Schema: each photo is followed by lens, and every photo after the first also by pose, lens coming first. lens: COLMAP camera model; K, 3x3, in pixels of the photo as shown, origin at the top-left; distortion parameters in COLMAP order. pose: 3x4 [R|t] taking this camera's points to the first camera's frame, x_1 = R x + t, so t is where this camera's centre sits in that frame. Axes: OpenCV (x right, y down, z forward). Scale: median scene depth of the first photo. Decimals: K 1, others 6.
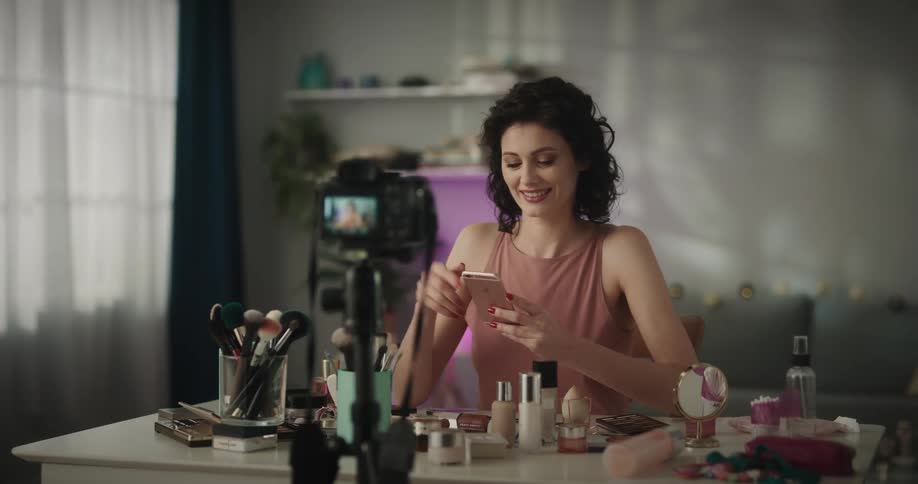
lens RADIAL K [[1562.9, 0, 459.0], [0, 1562.9, 242.0], [0, 0, 1]] dist [0.020263, 0.109034]
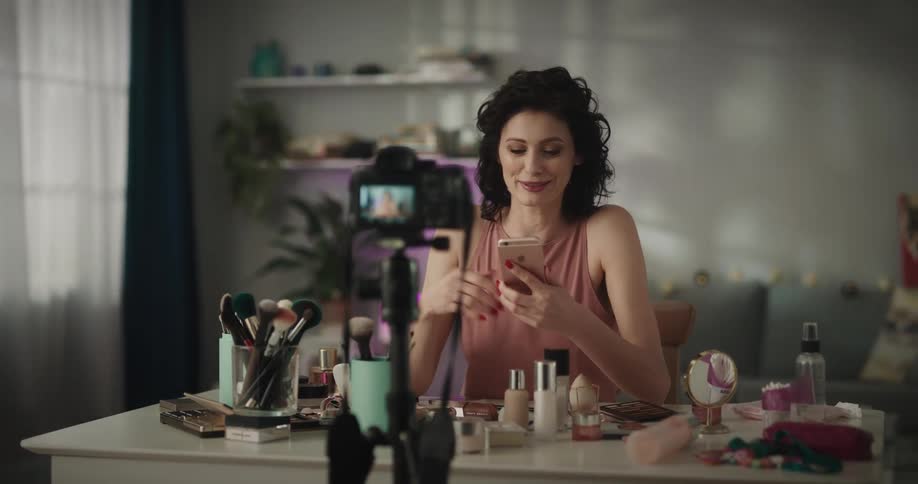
lens RADIAL K [[1562.9, 0, 459.0], [0, 1562.9, 242.0], [0, 0, 1]] dist [0.020263, 0.109034]
pose [[0.998826, -0.003284, 0.048336, -0.056583], [0.002920, 0.999967, 0.007618, -0.000387], [-0.048359, -0.007468, 0.998802, 0.002104]]
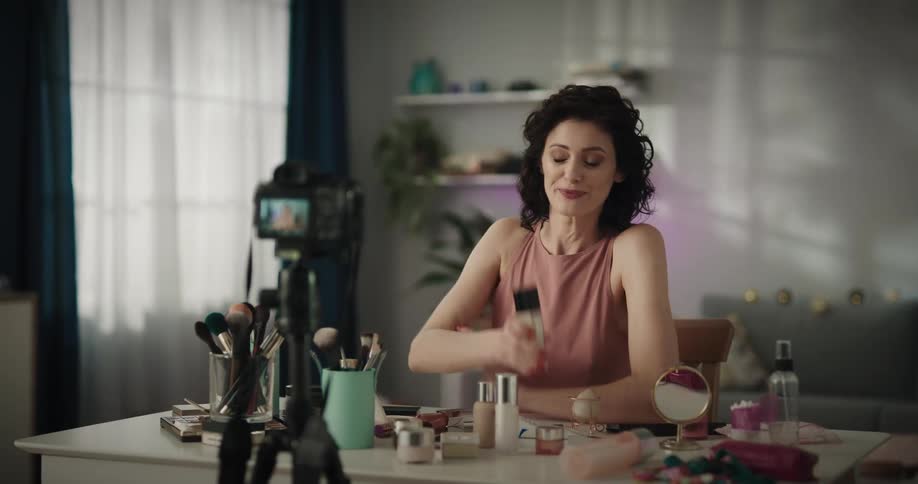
lens RADIAL K [[1562.9, 0, 459.0], [0, 1562.9, 242.0], [0, 0, 1]] dist [0.020263, 0.109034]
pose [[0.993770, 0.003801, -0.111382, 0.123834], [-0.004163, 0.999987, -0.003014, 0.001677], [0.111370, 0.003459, 0.993773, -0.004269]]
